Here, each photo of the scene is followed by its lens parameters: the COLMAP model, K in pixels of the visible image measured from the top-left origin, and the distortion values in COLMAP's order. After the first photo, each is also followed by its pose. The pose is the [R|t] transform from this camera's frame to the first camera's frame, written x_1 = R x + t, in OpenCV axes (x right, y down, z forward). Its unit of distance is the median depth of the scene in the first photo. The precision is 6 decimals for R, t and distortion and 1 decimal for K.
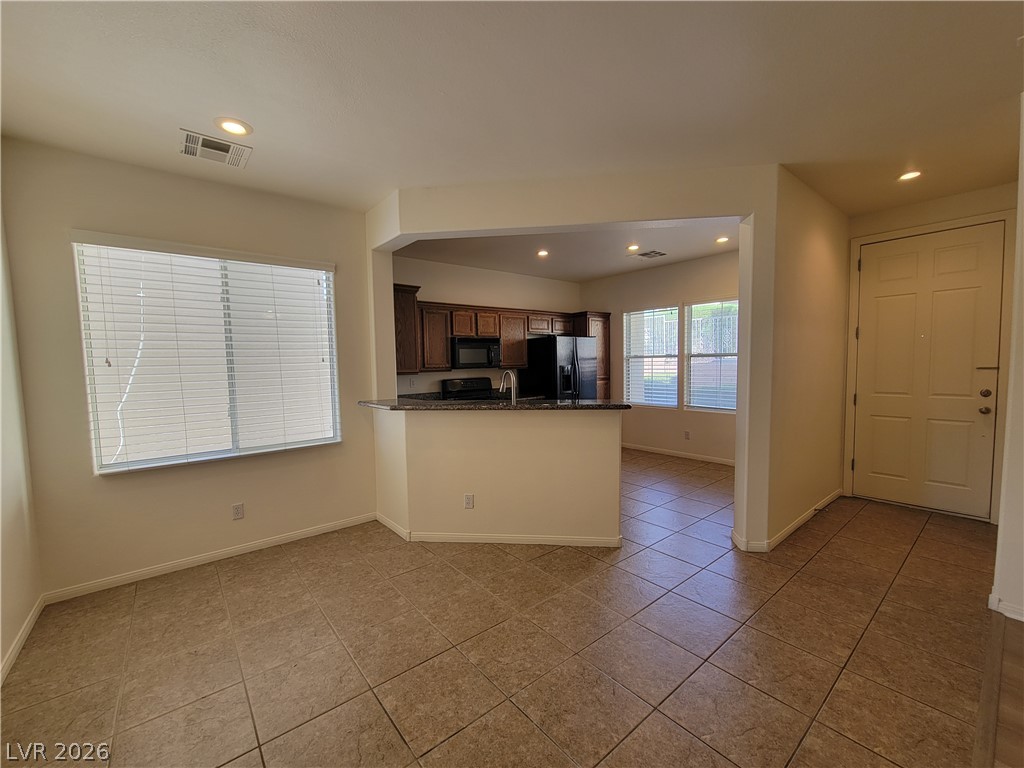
lens RADIAL K [[420.0, 0, 507.4], [0, 420.0, 388.3], [0, 0, 1]] dist [0.001339, -0.002259]
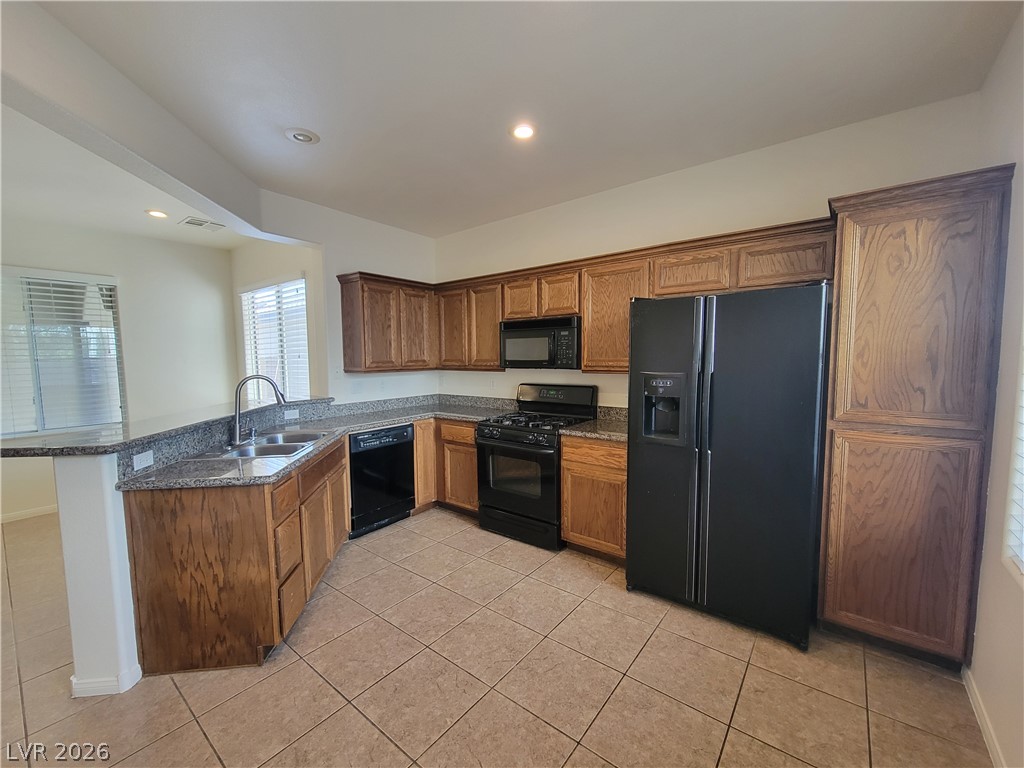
lens RADIAL K [[420.0, 0, 506.6], [0, 420.0, 388.4], [0, 0, 1]] dist [0.001339, -0.002259]
pose [[0.211675, 0.097235, -0.972491, 0.720373], [-0.055199, 0.994640, 0.087435, -0.097520], [0.975780, 0.035172, 0.215907, 1.131938]]
